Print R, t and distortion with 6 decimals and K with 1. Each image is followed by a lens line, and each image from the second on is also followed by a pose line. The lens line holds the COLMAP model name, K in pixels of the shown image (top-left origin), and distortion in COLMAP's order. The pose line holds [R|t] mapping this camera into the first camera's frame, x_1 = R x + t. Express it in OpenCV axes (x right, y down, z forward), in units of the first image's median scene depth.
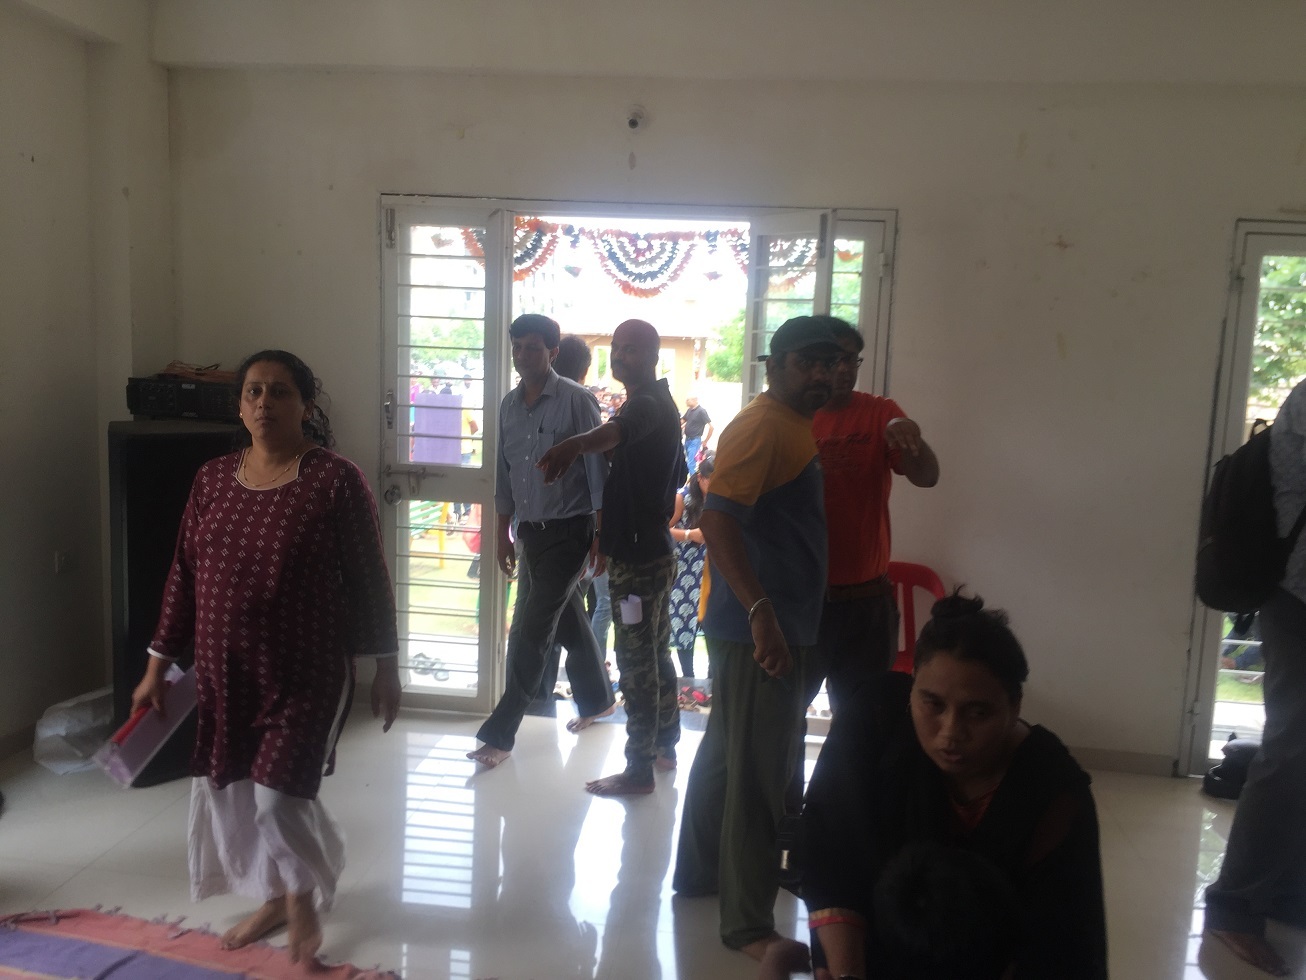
lens RADIAL K [[1109.1, 0, 653.2], [0, 1109.1, 440.7], [0, 0, 1]] dist [0.030511, -0.001162]
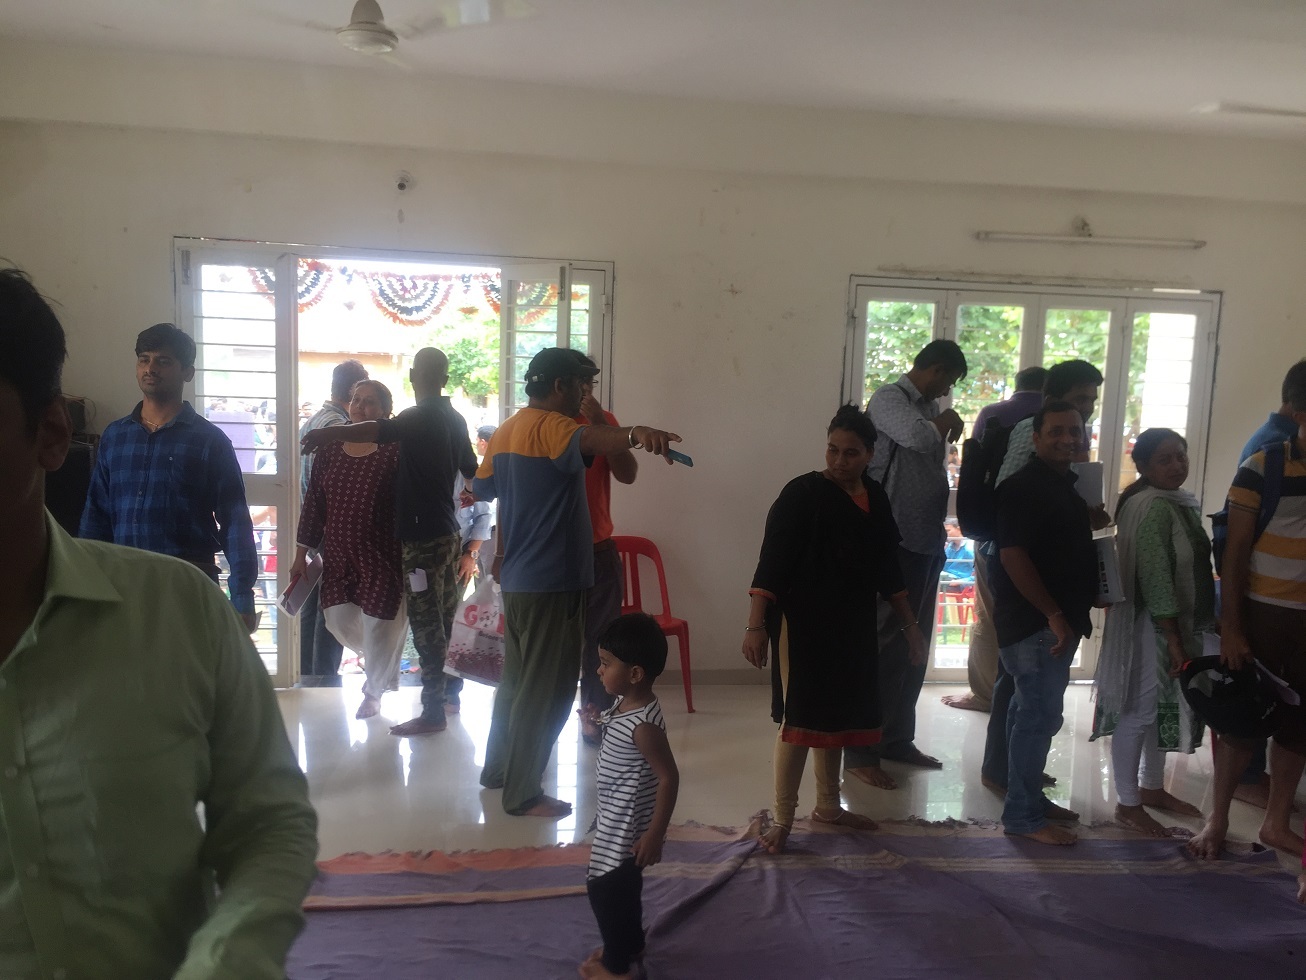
lens RADIAL K [[1170.3, 0, 652.9], [0, 1170.3, 418.6], [0, 0, 1]] dist [-0.040045, -0.008882]
pose [[0.958659, -0.017629, 0.284011, -0.120269], [0.026680, 0.999251, -0.028032, 0.013071], [-0.283304, 0.034450, 0.958411, -0.295328]]
